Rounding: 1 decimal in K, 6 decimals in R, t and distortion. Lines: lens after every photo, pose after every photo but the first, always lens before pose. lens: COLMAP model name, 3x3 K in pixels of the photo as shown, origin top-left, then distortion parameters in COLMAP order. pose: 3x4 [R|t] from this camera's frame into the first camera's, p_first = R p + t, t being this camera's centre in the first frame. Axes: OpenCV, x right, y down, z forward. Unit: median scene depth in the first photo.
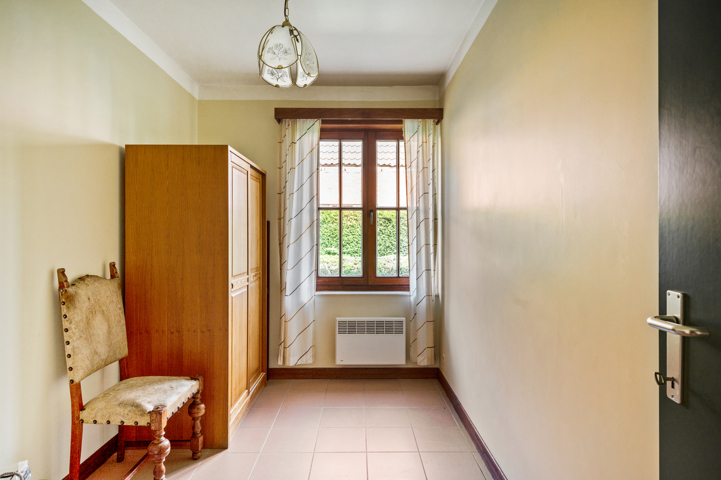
lens RADIAL K [[388.2, 0, 360.5], [0, 388.2, 240.0], [0, 0, 1]] dist [0.041398, 0.000104]
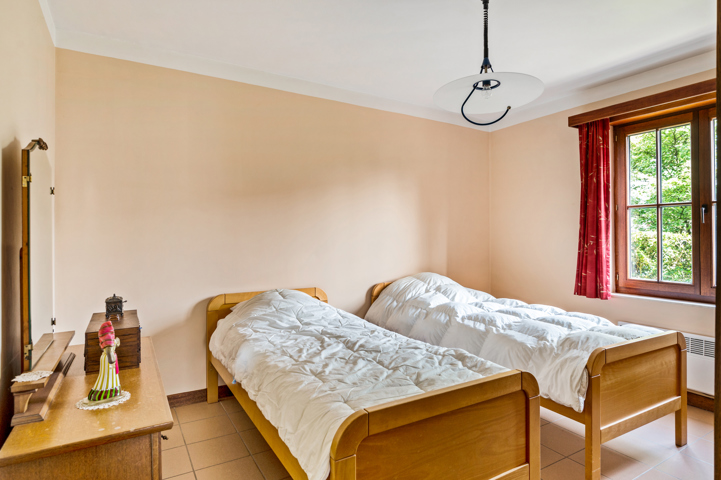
lens RADIAL K [[406.0, 0, 360.5], [0, 406.0, 240.0], [0, 0, 1]] dist [-0.001936, -0.000835]
pose [[0.529896, 0.010480, -0.847998, 1.832622], [-0.013988, 0.999896, 0.003616, 0.020388], [0.847947, 0.009945, 0.529987, -0.320087]]
